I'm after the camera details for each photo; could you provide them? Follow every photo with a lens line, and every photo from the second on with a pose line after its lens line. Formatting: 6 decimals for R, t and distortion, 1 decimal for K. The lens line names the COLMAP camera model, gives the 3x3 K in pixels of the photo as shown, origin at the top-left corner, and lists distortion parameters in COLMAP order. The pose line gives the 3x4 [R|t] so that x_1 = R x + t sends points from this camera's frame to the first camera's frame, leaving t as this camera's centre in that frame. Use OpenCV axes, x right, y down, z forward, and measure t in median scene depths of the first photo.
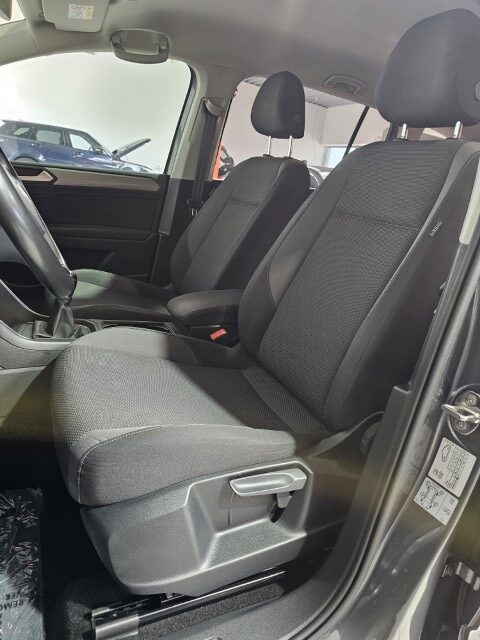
lens RADIAL K [[433.0, 0, 243.2], [0, 433.0, 317.0], [0, 0, 1]] dist [0.017172, -0.017276]
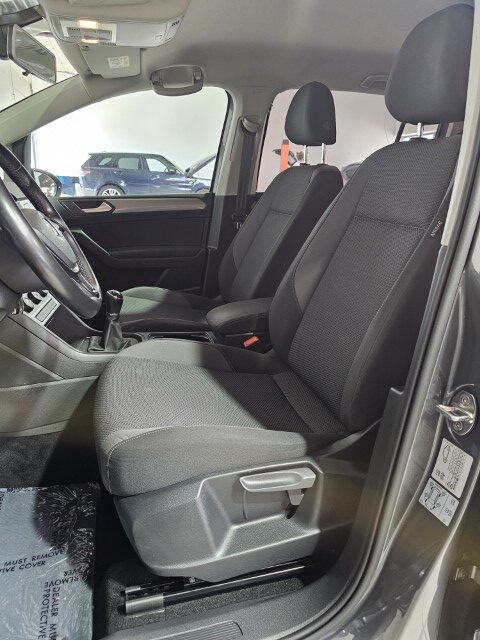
lens RADIAL K [[433.0, 0, 237.0], [0, 433.0, 315.8], [0, 0, 1]] dist [0.017172, -0.017276]
pose [[0.978306, -0.052139, -0.200497, 0.145698], [0.049366, 0.998604, -0.018808, -0.005585], [0.201198, 0.008503, 0.979514, -0.051816]]
